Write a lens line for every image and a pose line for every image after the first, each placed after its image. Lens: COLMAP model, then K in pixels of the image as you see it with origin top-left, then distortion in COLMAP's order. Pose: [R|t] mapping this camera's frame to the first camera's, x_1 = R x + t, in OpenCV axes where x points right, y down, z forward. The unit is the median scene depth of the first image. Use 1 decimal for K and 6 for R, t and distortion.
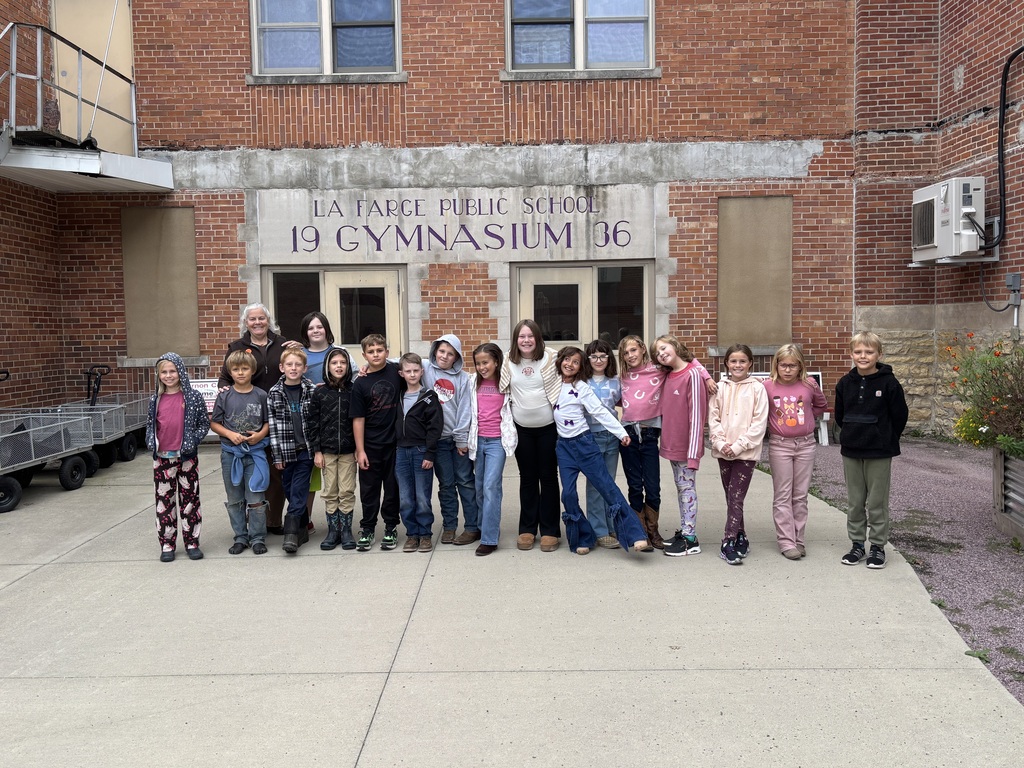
lens RADIAL K [[852.4, 0, 488.0], [0, 852.4, 395.8], [0, 0, 1]] dist [0.048643, -0.015950]
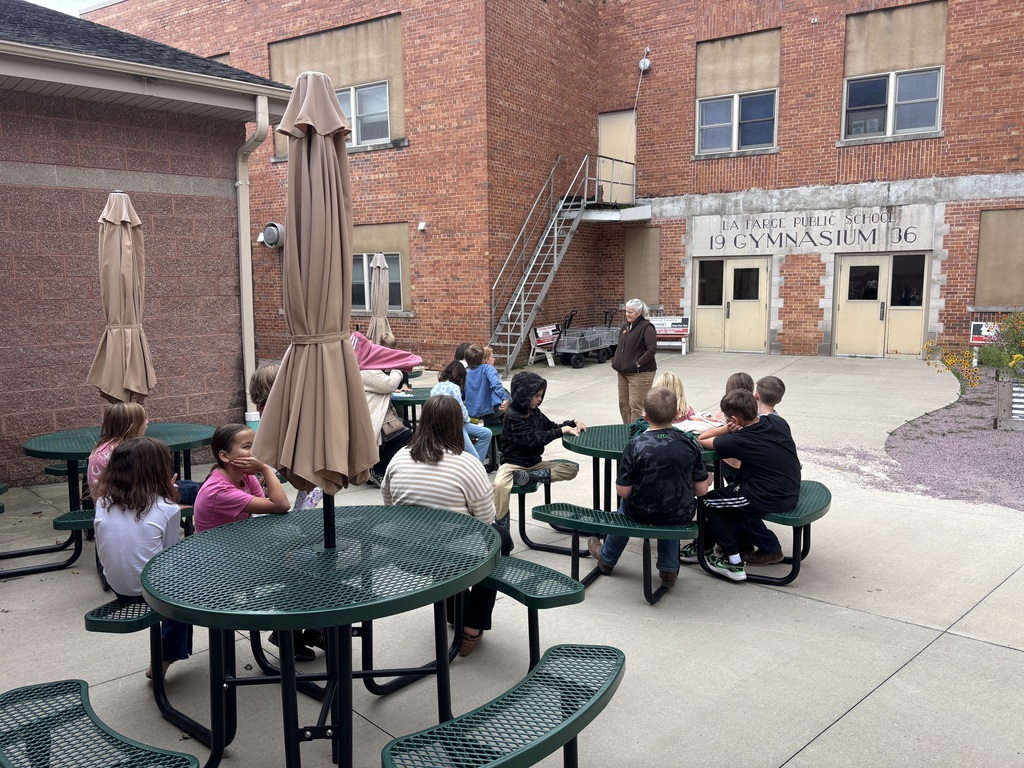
lens RADIAL K [[764.2, 0, 506.1], [0, 764.2, 387.7], [0, 0, 1]] dist [-0.033603, -0.015542]
pose [[0.862645, 0.073450, -0.500448, 0.238219], [-0.037950, 0.996010, 0.080767, 0.014489], [0.504384, -0.050682, 0.861991, -0.661476]]
